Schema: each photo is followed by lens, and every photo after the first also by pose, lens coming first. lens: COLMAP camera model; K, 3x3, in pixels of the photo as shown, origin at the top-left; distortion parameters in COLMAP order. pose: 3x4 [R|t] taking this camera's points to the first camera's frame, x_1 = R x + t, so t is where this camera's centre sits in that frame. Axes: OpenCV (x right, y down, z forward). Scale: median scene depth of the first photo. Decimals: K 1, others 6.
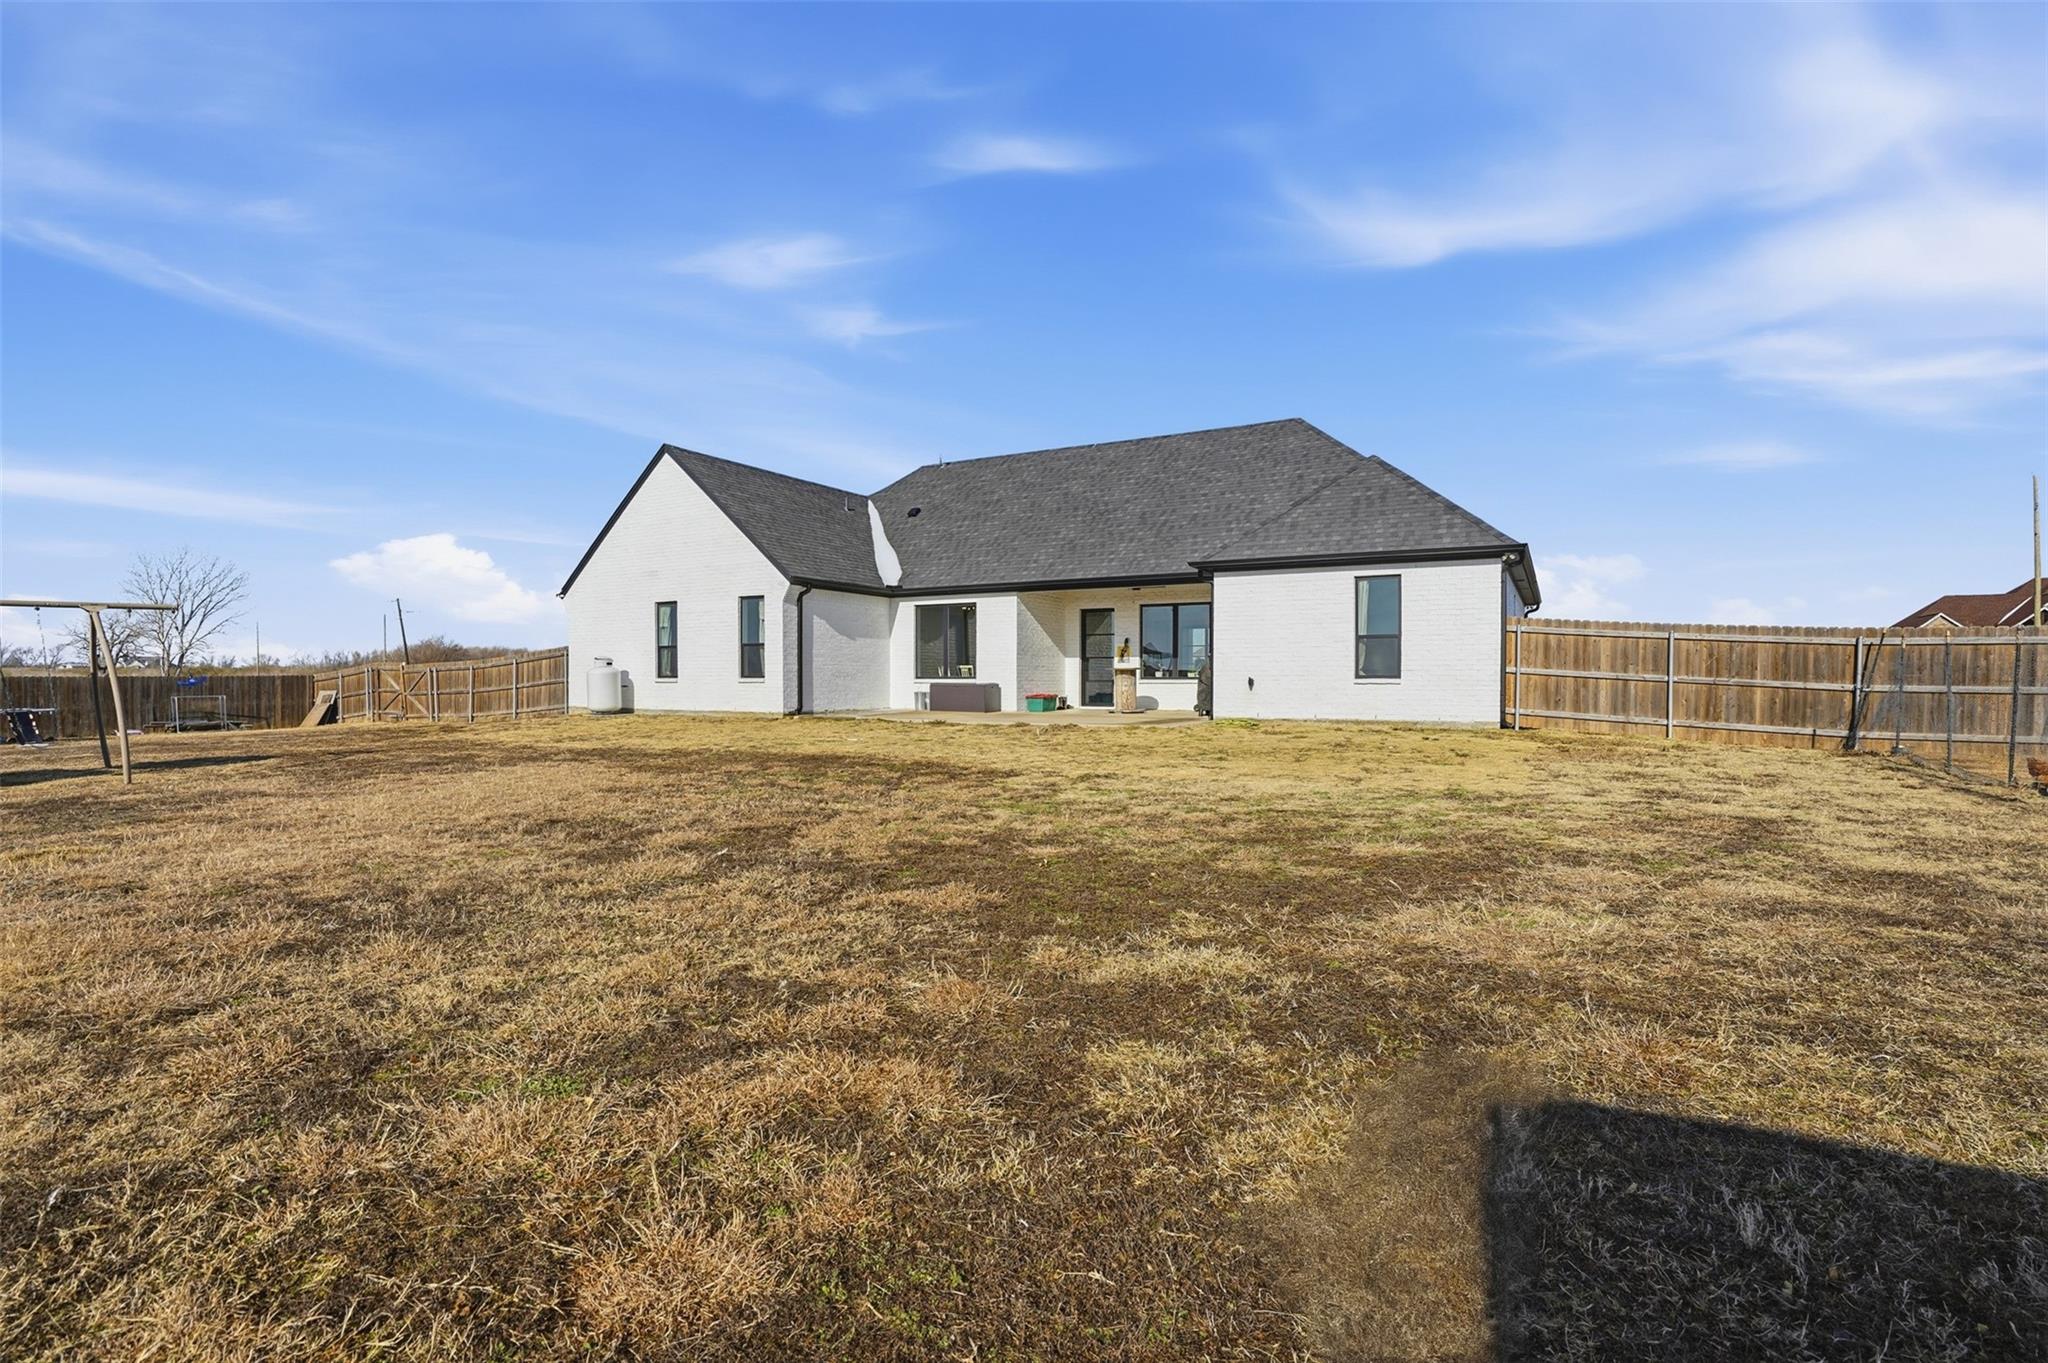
lens RADIAL K [[929.5, 0, 1024.0], [0, 929.5, 681.5], [0, 0, 1]] dist [-0.000958, -0.000073]
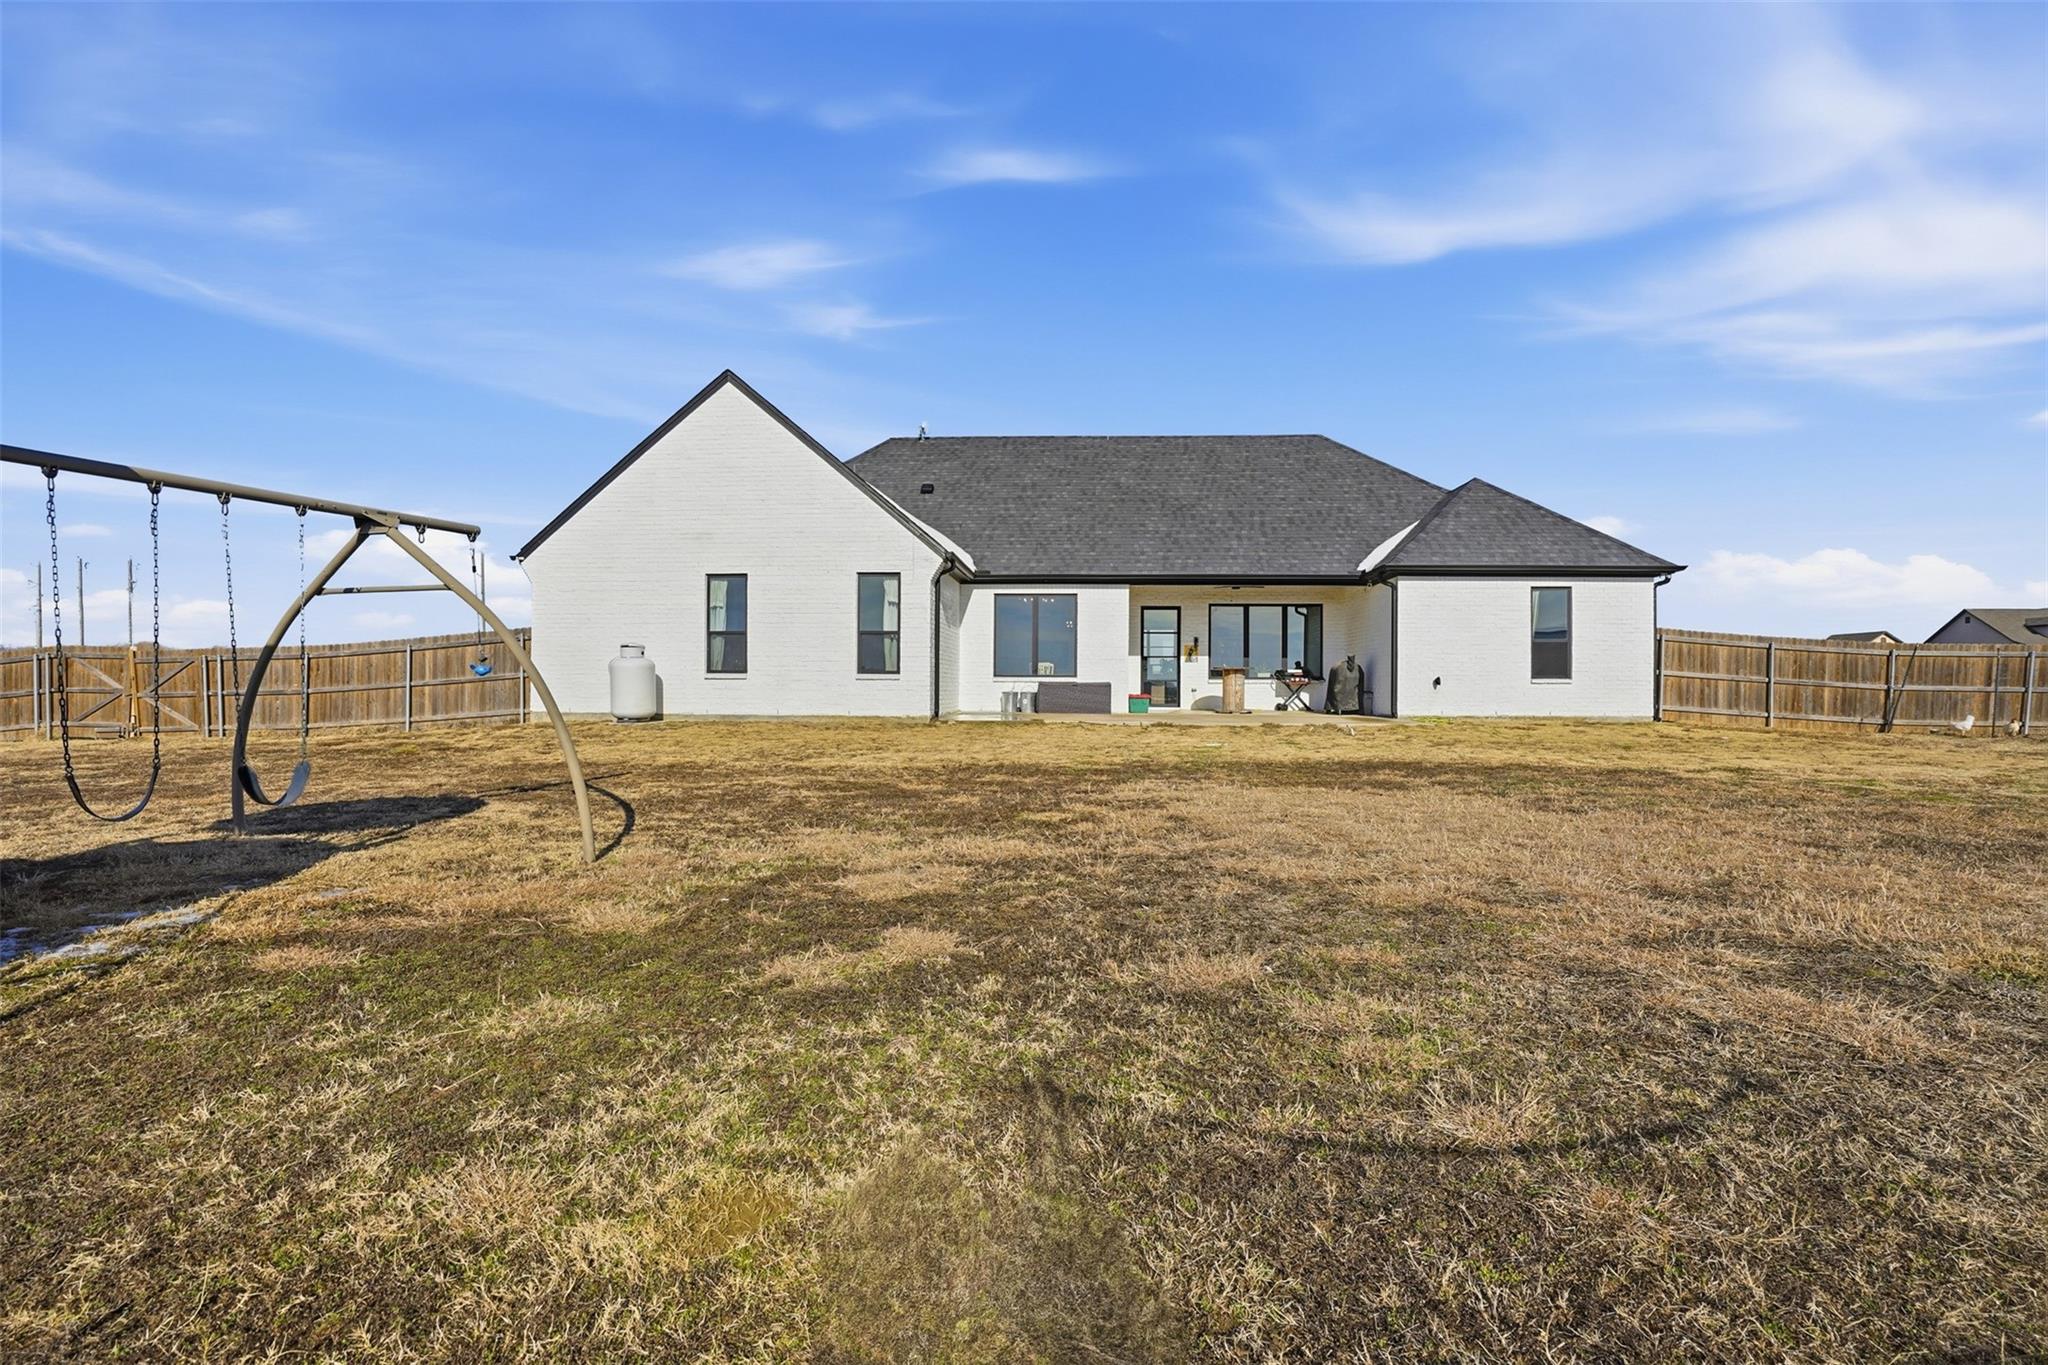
lens RADIAL K [[929.5, 0, 1024.0], [0, 929.5, 682.5], [0, 0, 1]] dist [-0.000958, -0.000073]
pose [[0.901430, 0.004881, 0.432897, -0.603248], [-0.003932, 0.999988, -0.003088, 0.006456], [-0.432907, 0.001082, 0.901438, 0.240424]]
